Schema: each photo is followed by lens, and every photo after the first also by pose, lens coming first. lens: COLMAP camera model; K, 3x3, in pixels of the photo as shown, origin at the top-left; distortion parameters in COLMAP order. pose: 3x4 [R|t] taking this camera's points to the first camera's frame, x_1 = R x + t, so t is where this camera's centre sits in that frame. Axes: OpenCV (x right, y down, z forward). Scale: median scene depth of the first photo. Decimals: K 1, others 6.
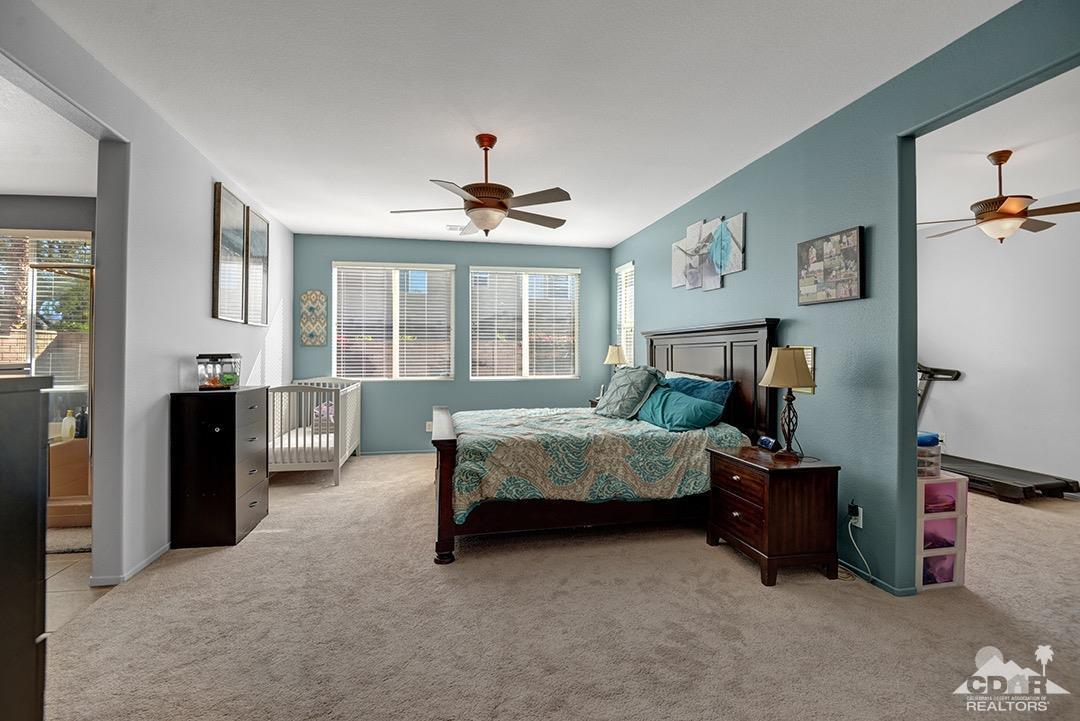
lens RADIAL K [[507.4, 0, 542.9], [0, 507.4, 357.2], [0, 0, 1]] dist [-0.000244, -0.019214]
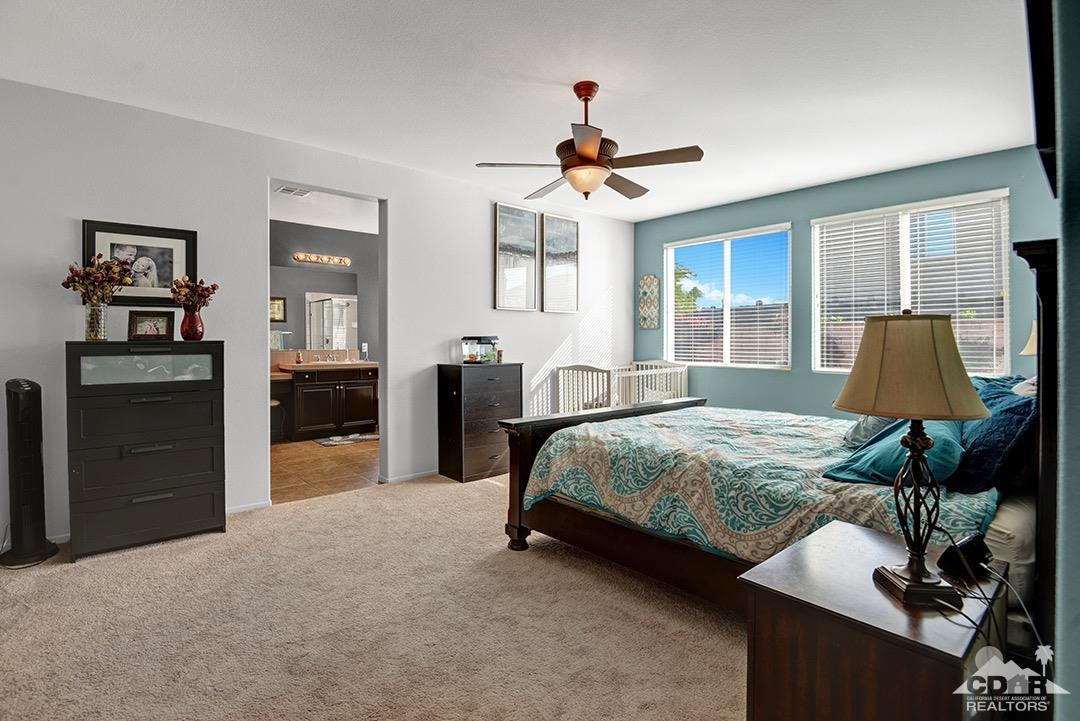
lens RADIAL K [[528.7, 0, 536.1], [0, 528.7, 347.0], [0, 0, 1]] dist [-0.001948, -0.000521]
pose [[0.480779, 0.014458, -0.876723, 0.654882], [-0.006017, 0.999895, 0.013190, 0.002284], [0.876821, -0.001066, 0.480815, 0.498343]]
